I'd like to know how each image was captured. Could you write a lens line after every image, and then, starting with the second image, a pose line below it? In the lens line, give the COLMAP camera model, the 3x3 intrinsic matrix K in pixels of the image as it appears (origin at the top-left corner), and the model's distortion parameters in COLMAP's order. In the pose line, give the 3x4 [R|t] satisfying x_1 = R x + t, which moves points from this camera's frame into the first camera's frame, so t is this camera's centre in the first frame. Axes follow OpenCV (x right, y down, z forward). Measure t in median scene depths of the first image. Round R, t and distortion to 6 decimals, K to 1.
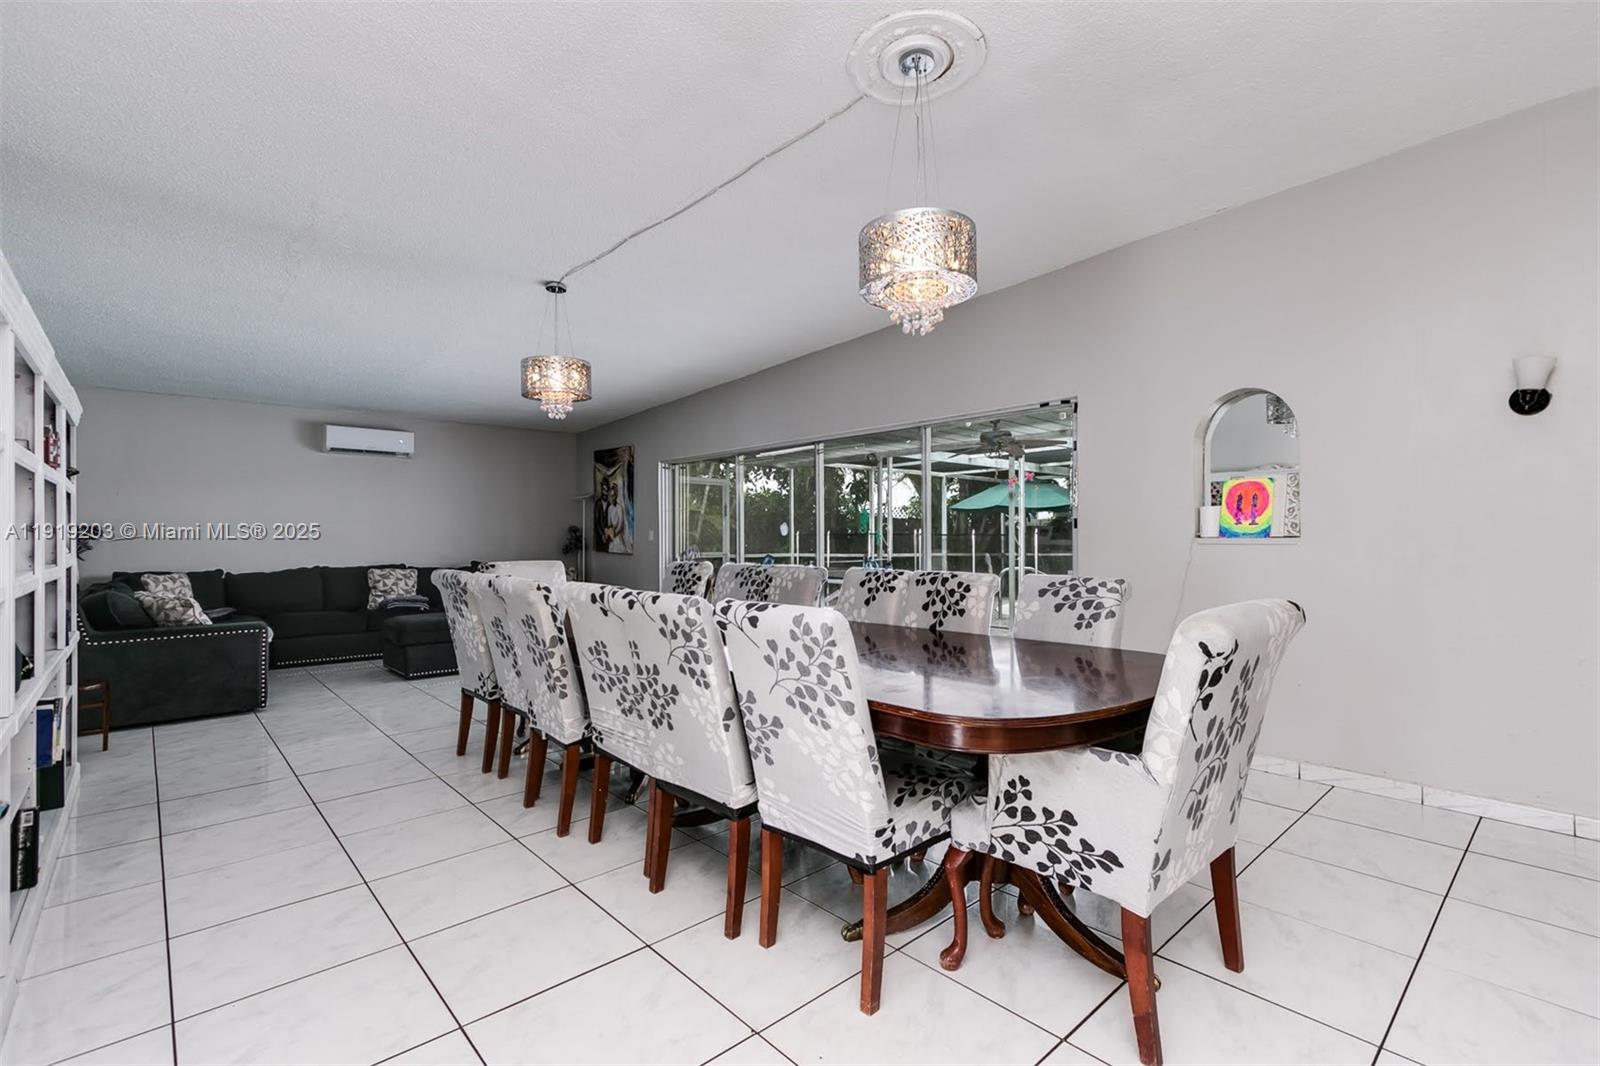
lens RADIAL K [[738.8, 0, 809.7], [0, 738.8, 527.6], [0, 0, 1]] dist [0.009075, -0.002190]
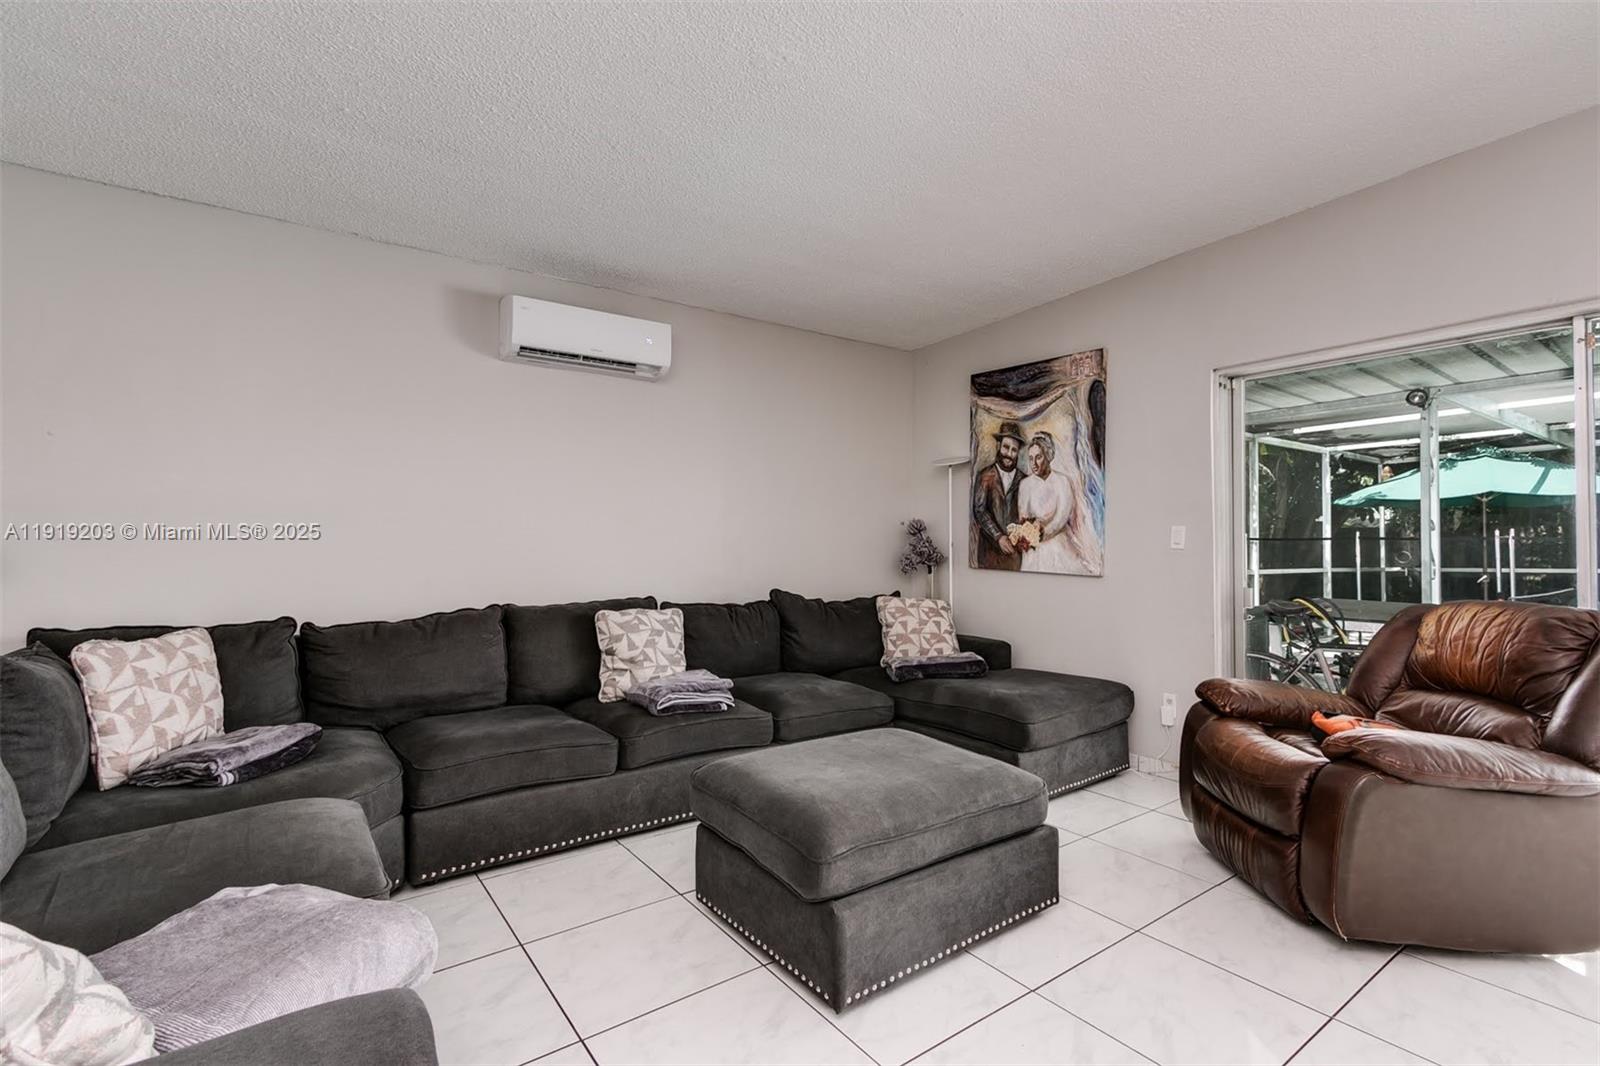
lens RADIAL K [[738.8, 0, 804.4], [0, 738.8, 539.5], [0, 0, 1]] dist [0.009075, -0.002190]
pose [[0.994045, -0.001700, -0.108959, -0.411570], [0.002346, 0.999980, 0.005804, 0.009476], [0.108947, -0.006025, 0.994029, 0.552600]]
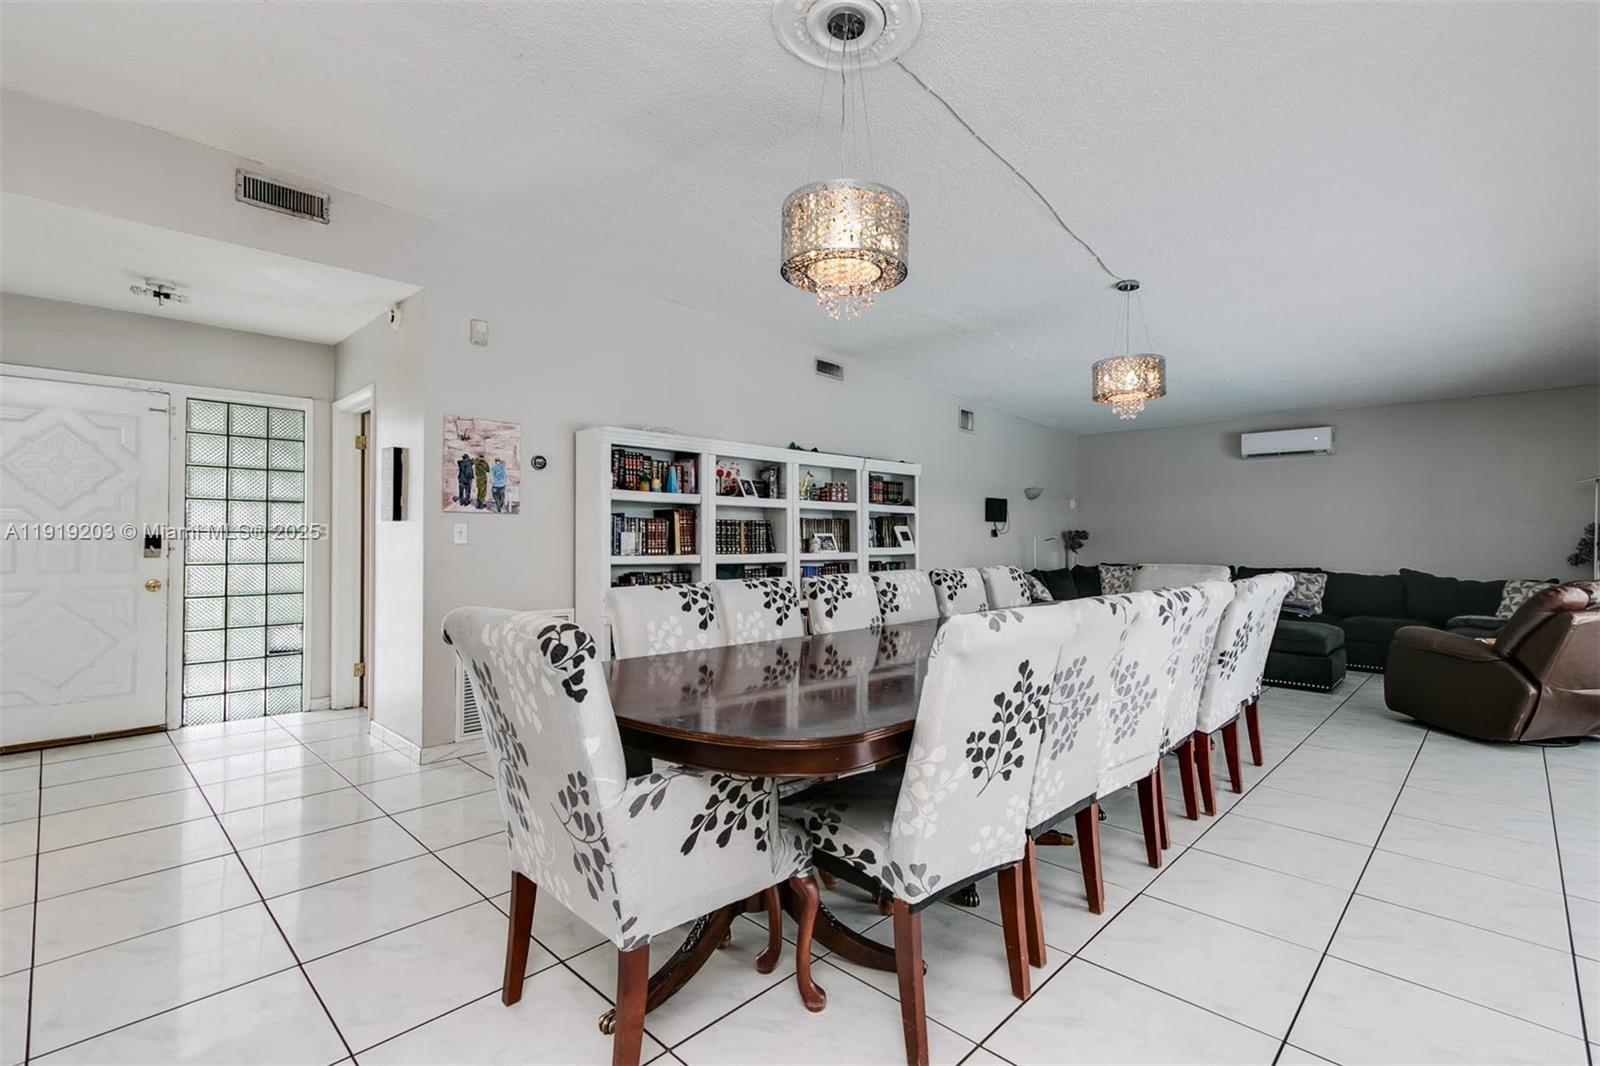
lens RADIAL K [[738.8, 0, 806.6], [0, 738.8, 533.3], [0, 0, 1]] dist [0.009075, -0.002190]
pose [[0.052909, -0.007299, -0.998573, 0.373688], [0.000546, 0.999973, -0.007280, 0.011447], [0.998599, -0.000160, 0.052911, 0.307631]]
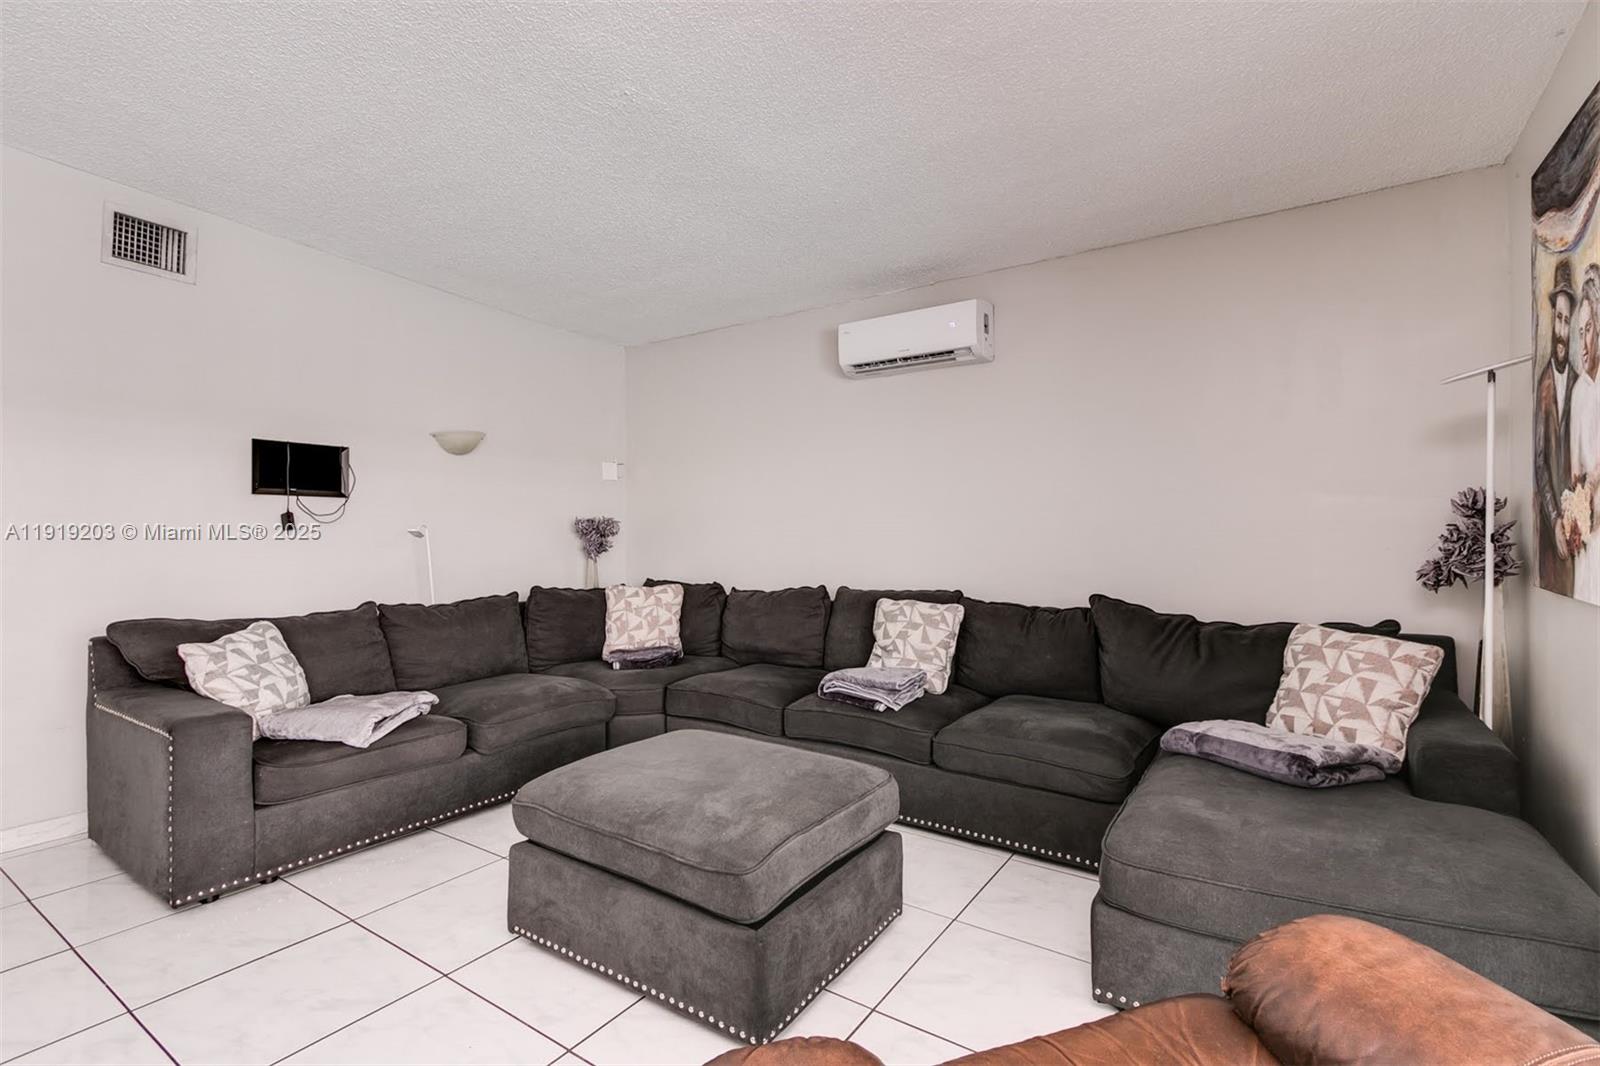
lens RADIAL K [[738.8, 0, 814.4], [0, 738.8, 531.3], [0, 0, 1]] dist [0.009075, -0.002190]
pose [[0.240532, -0.009606, -0.970594, -0.130856], [0.005668, 0.999948, -0.008492, 0.015869], [0.970625, -0.003459, 0.240574, 0.831809]]
